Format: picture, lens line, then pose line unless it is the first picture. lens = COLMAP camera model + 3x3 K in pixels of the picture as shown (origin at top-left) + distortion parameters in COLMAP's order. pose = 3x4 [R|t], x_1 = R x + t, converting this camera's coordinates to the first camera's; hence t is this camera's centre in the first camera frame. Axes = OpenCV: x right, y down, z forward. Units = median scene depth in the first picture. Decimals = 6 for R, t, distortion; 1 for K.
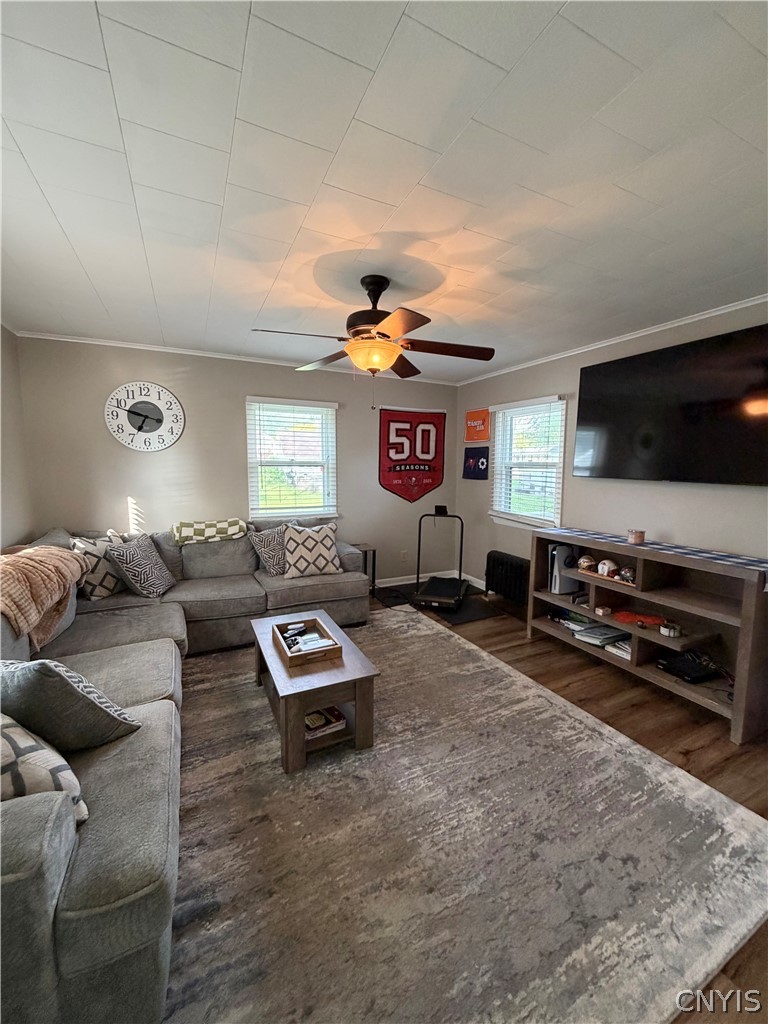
lens RADIAL K [[407.6, 0, 384.0], [0, 407.6, 512.0], [0, 0, 1]] dist [-0.000256, -0.000009]
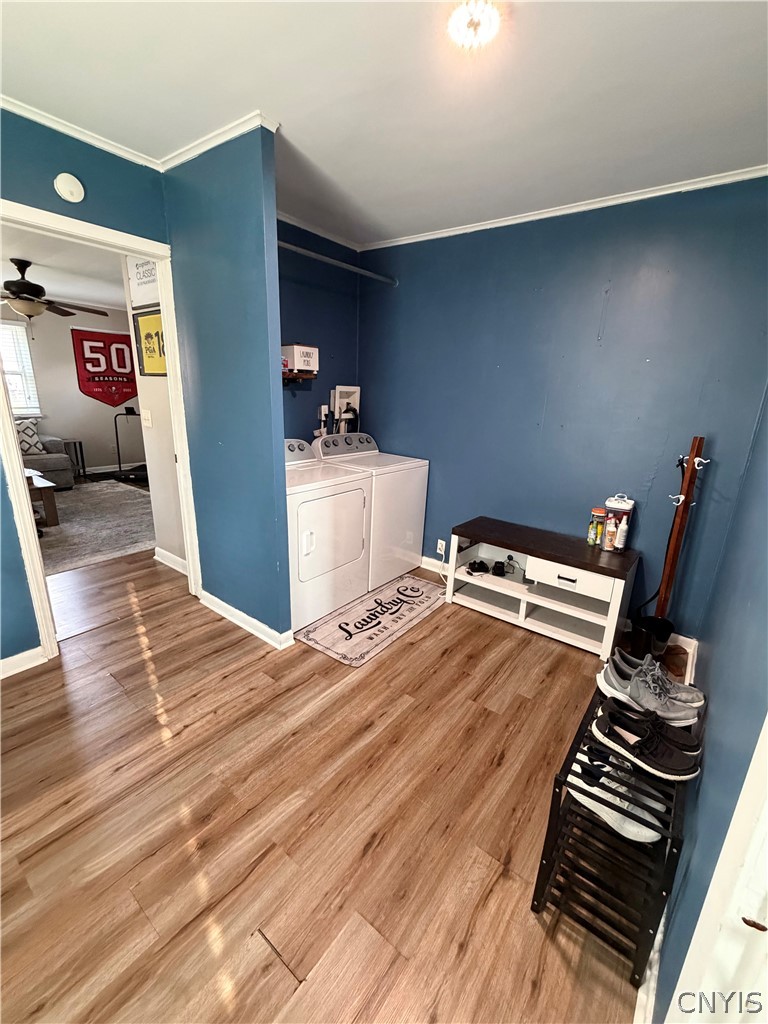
lens RADIAL K [[431.8, 0, 384.0], [0, 431.8, 512.0], [0, 0, 1]] dist [0.000390, 0.000027]
pose [[0.893295, -0.099014, 0.438429, 0.207328], [0.021060, 0.983583, 0.179221, 0.081128], [-0.448977, -0.150864, 0.880715, -0.673102]]
